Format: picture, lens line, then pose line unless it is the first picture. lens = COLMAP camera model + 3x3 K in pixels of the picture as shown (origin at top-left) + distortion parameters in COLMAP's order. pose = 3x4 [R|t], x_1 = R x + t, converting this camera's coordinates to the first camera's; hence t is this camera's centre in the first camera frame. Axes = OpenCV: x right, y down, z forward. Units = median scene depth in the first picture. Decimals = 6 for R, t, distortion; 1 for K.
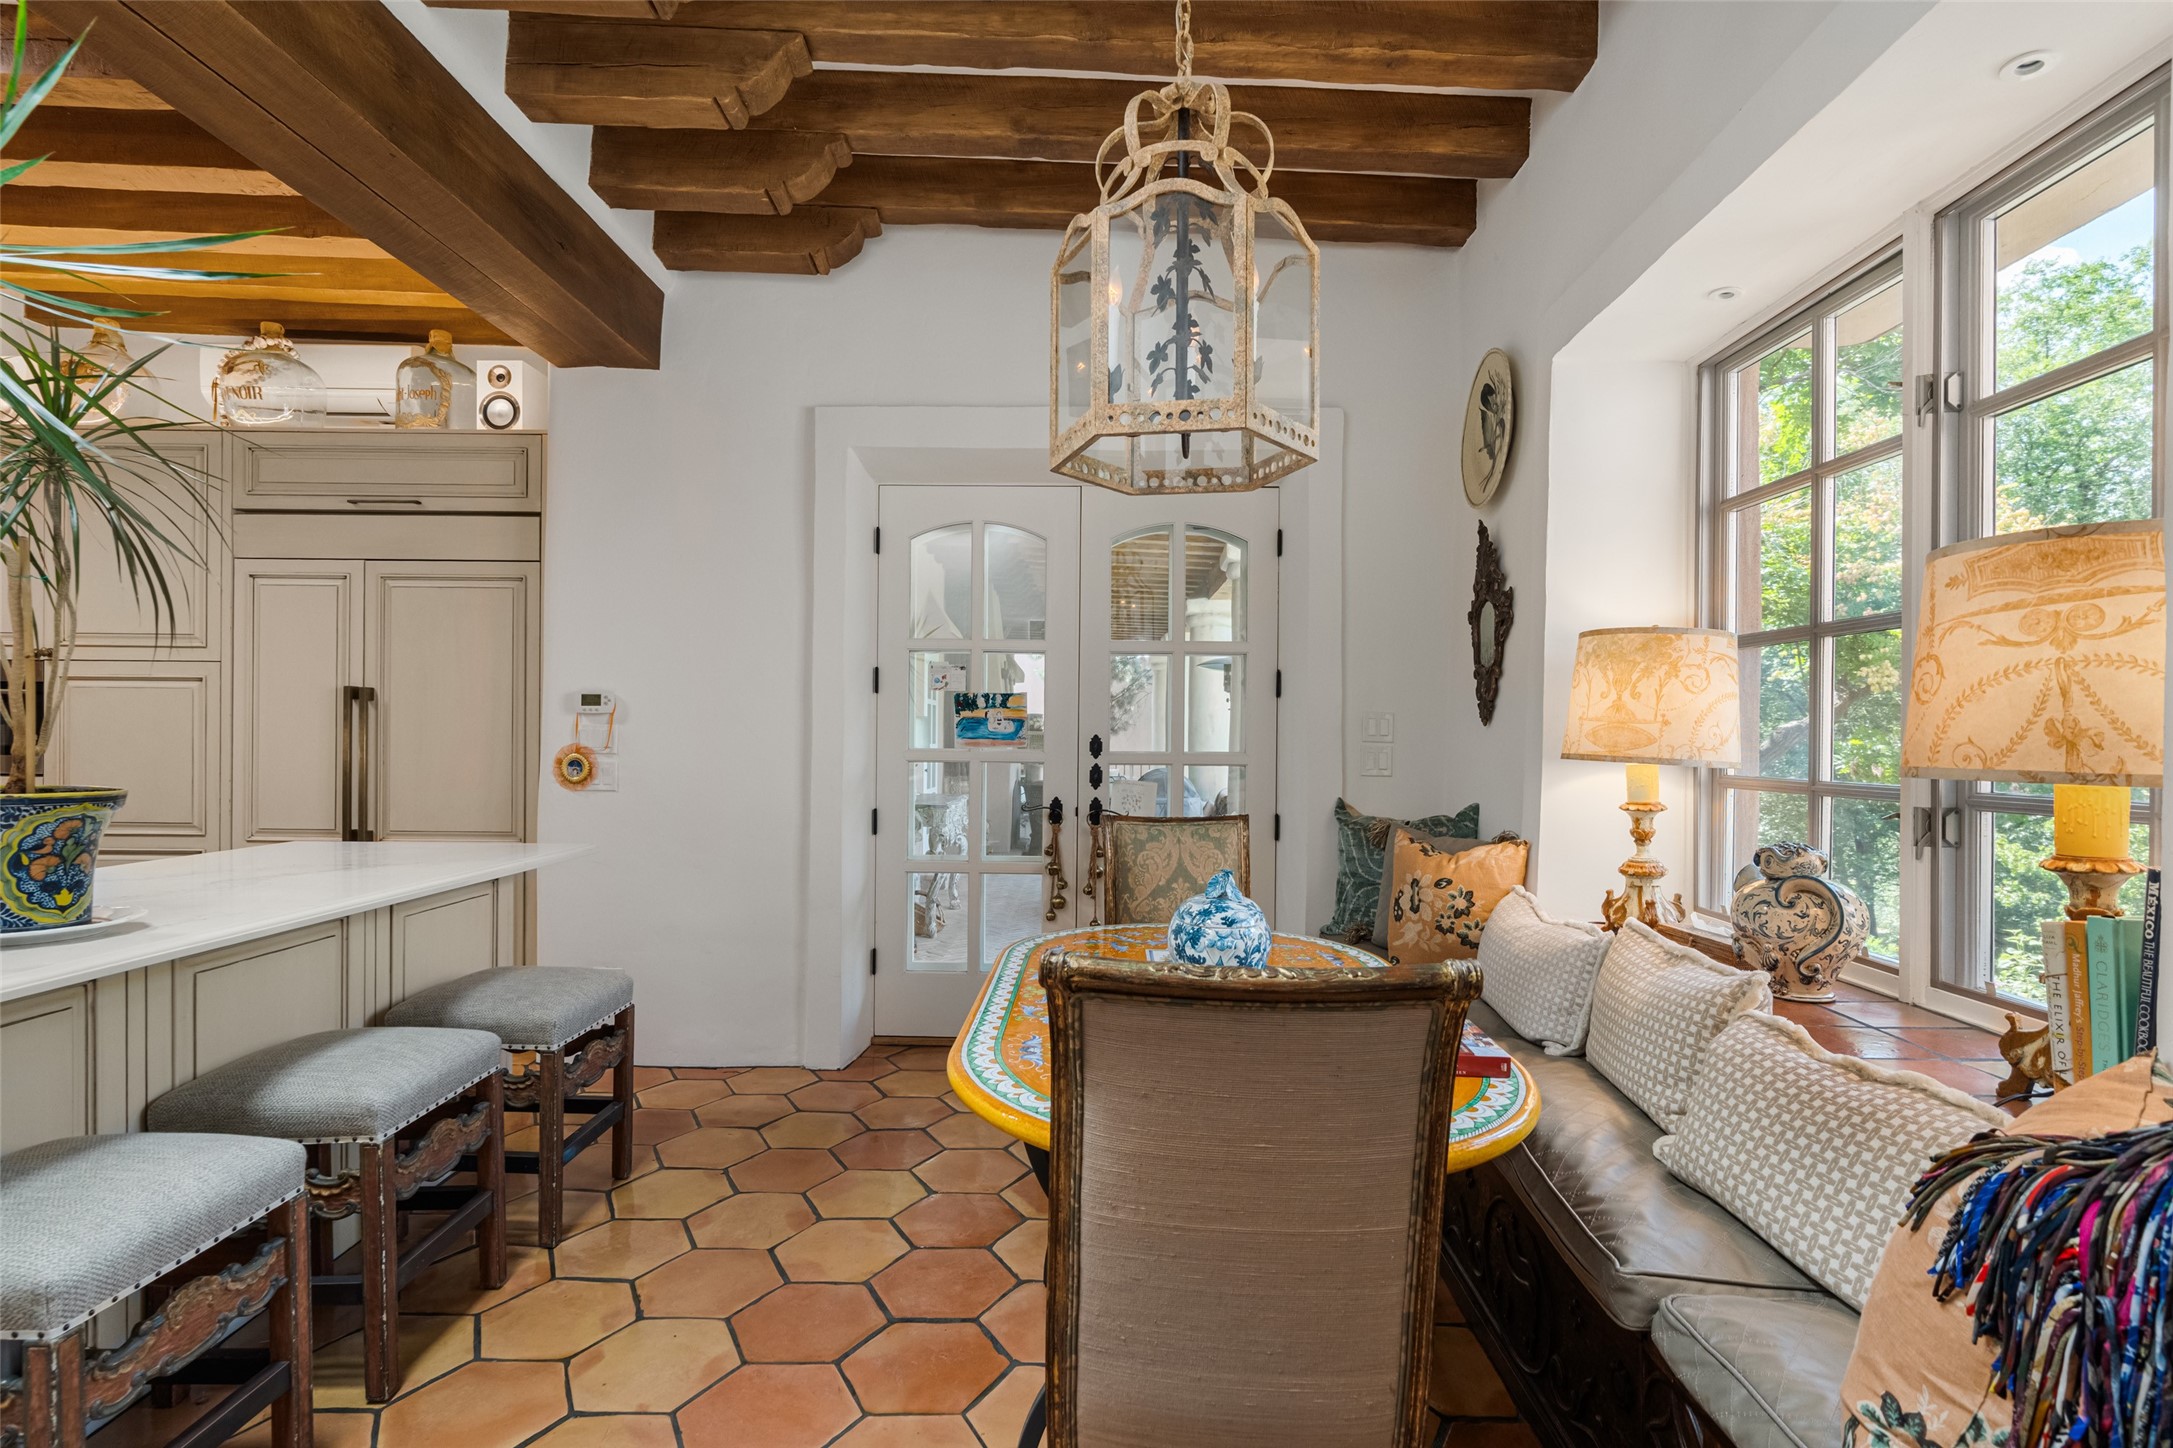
lens RADIAL K [[1047.6, 0, 1068.9], [0, 1047.6, 705.3], [0, 0, 1]] dist [-0.008279, 0.000899]
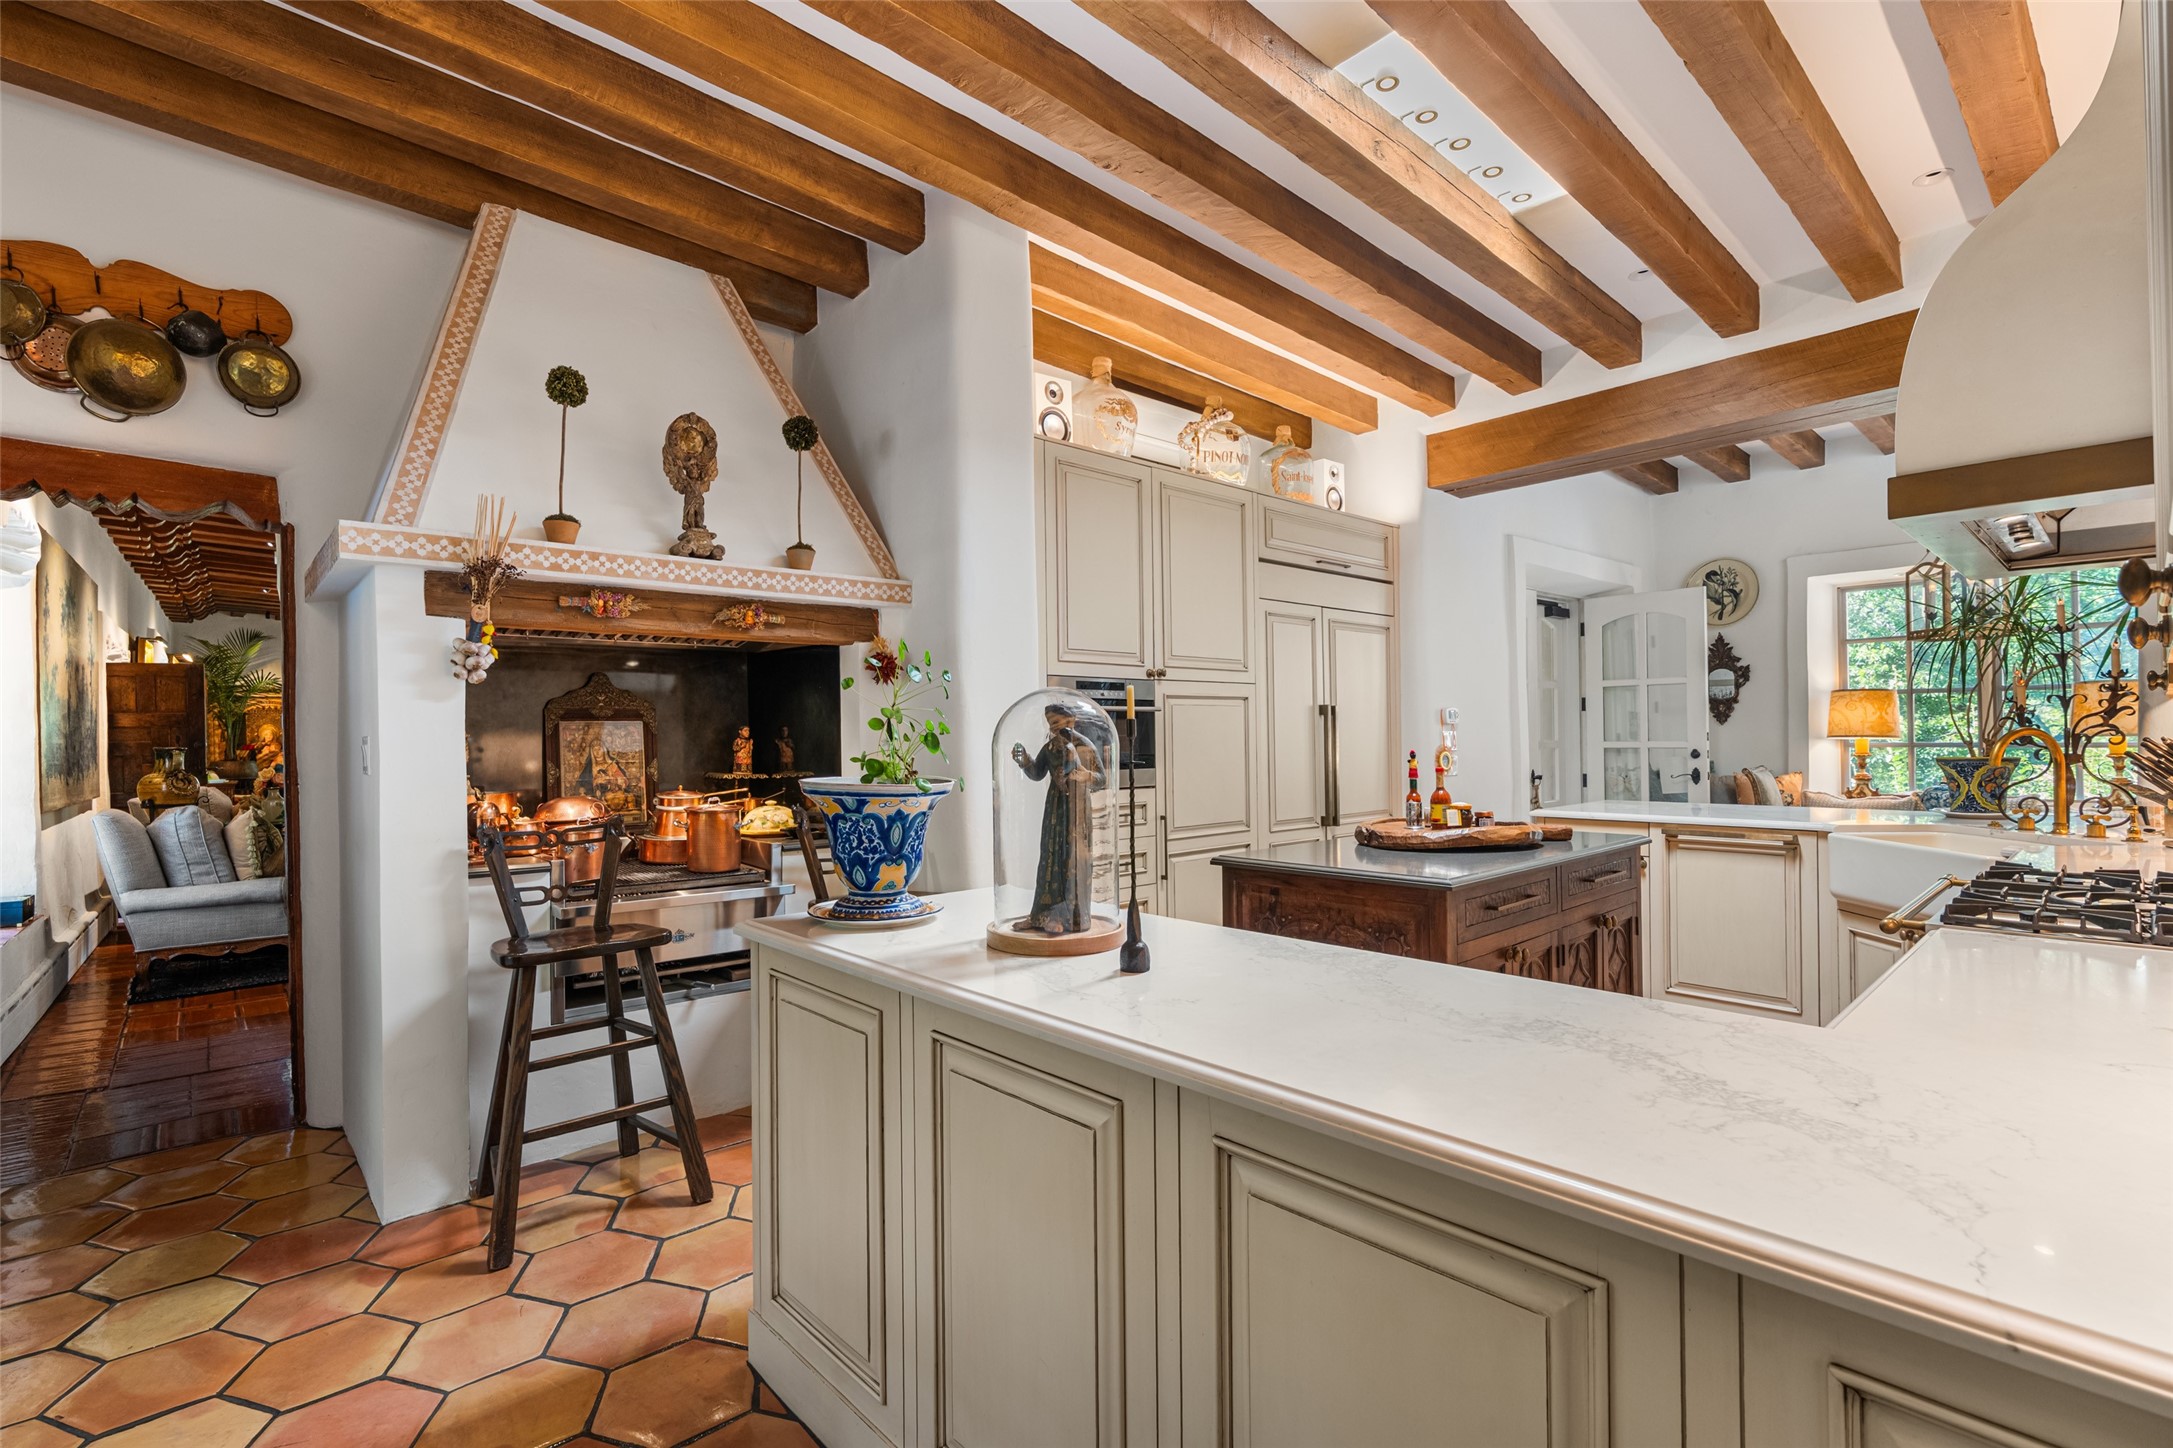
lens RADIAL K [[991.5, 0, 1075.5], [0, 991.5, 731.5], [0, 0, 1]] dist [-0.000418, -0.000097]
pose [[0.763574, -0.015213, 0.645541, -2.214528], [-0.001314, 0.999684, 0.025114, -0.019867], [-0.645719, -0.020025, 0.763313, 0.311833]]
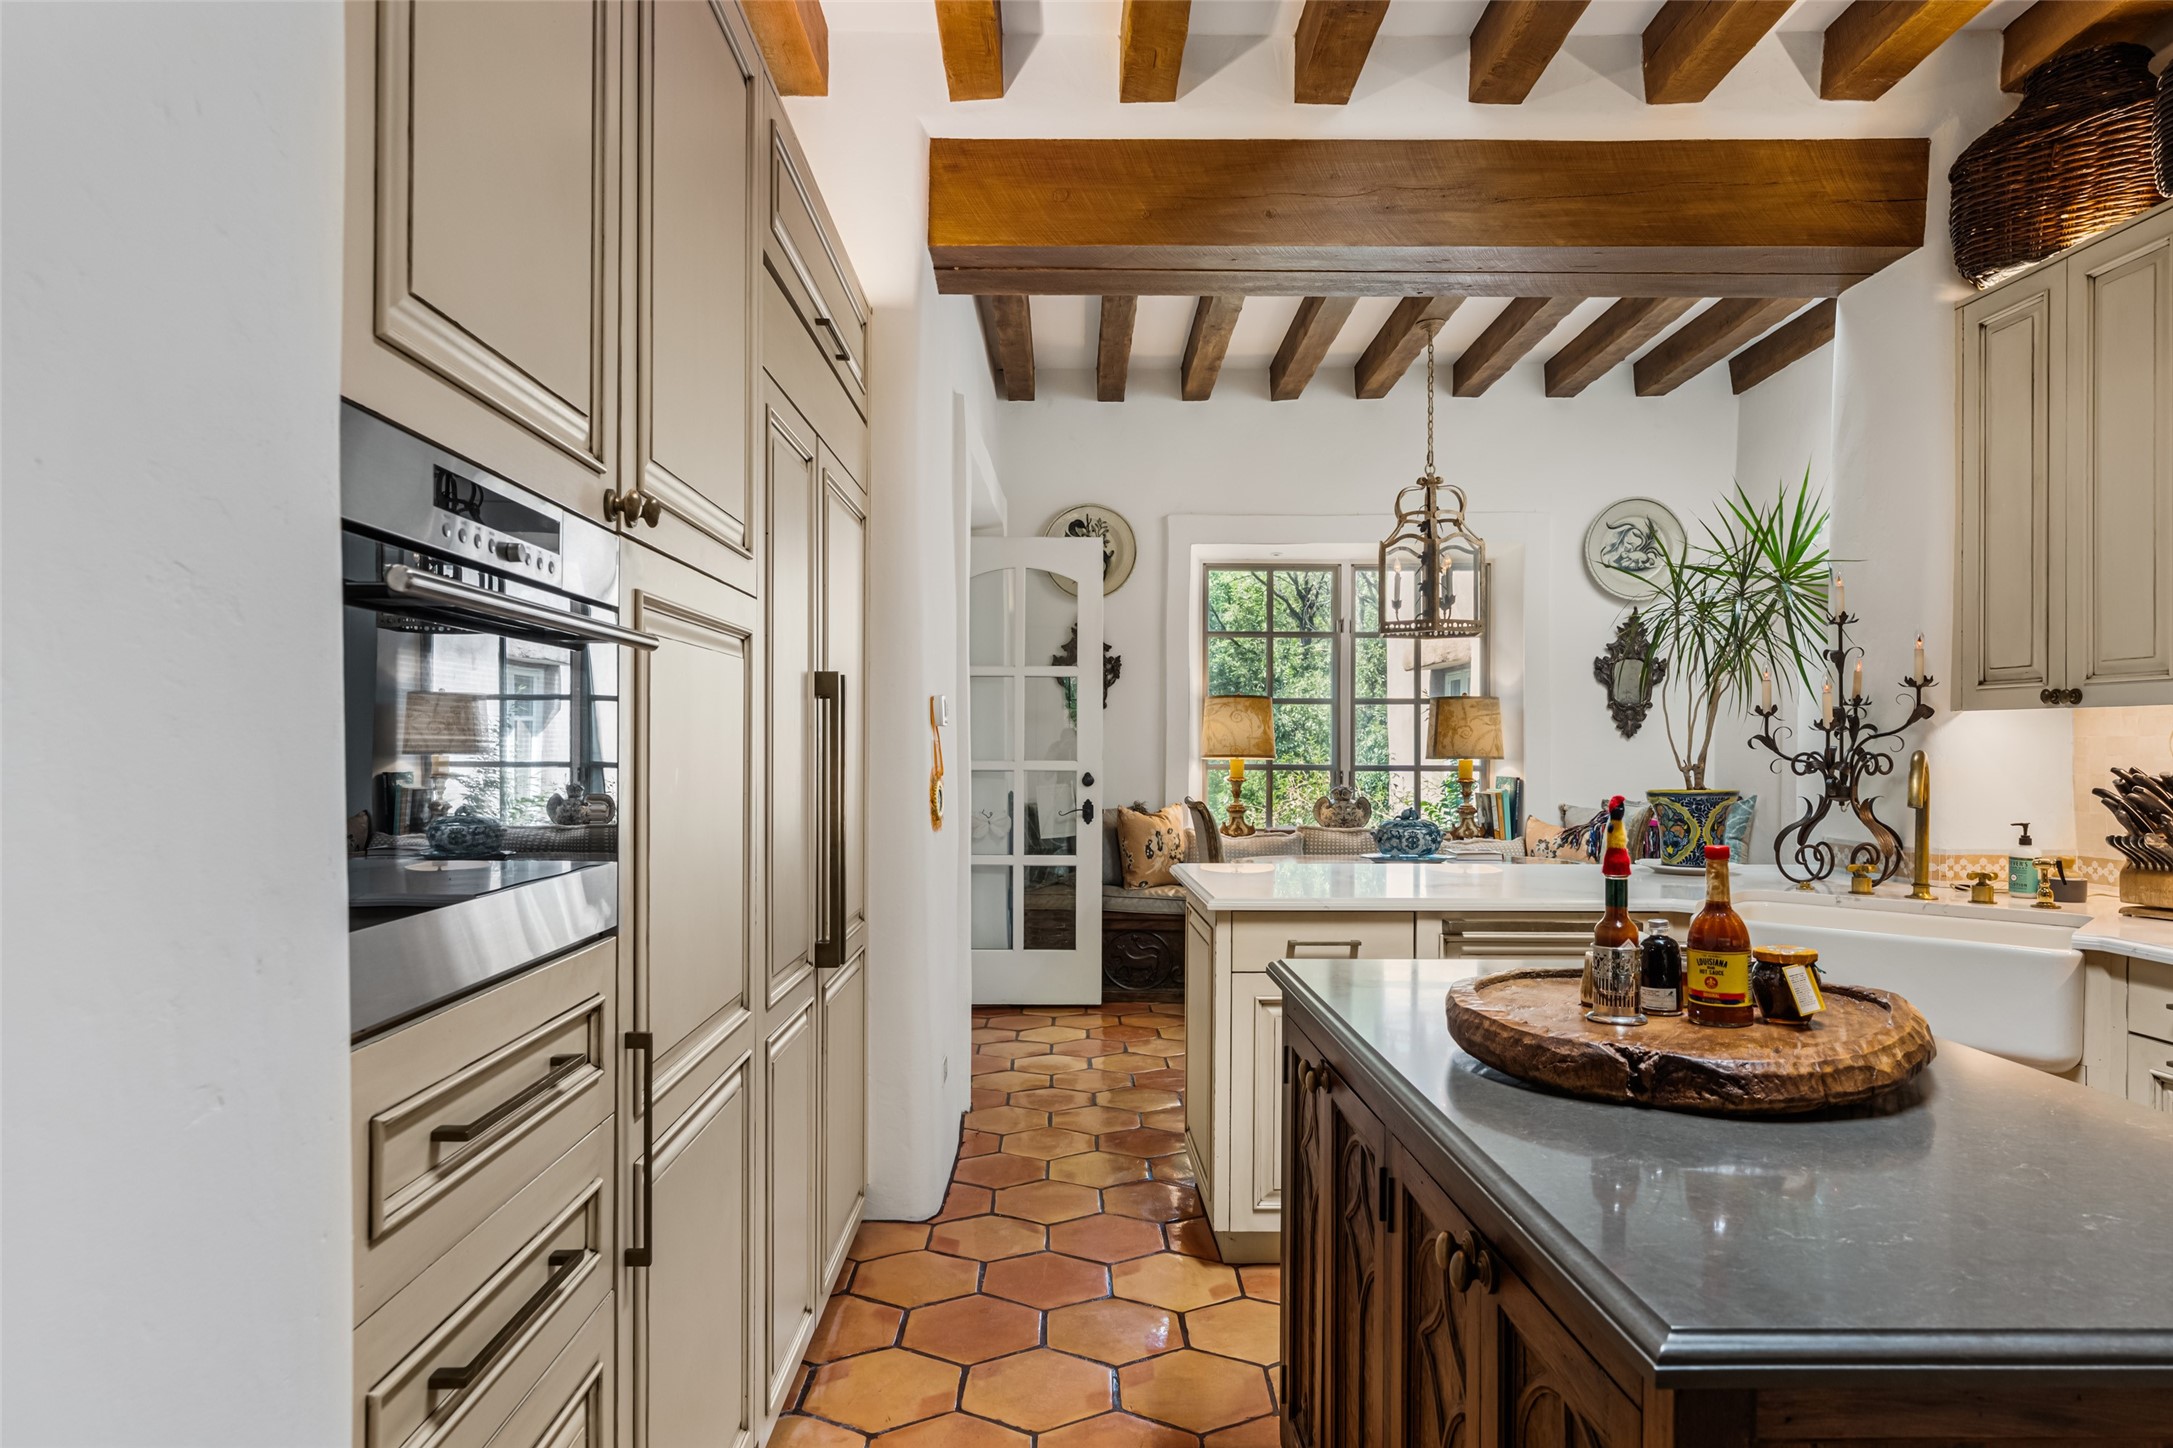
lens RADIAL K [[1310.6, 0, 1075.4], [0, 1310.6, 740.4], [0, 0, 1]] dist [-0.002689, 0.003069]
pose [[0.017495, -0.006666, 0.999825, -1.745774], [-0.036875, 0.999293, 0.007308, 0.009642], [-0.999167, -0.036997, 0.017237, 1.084602]]
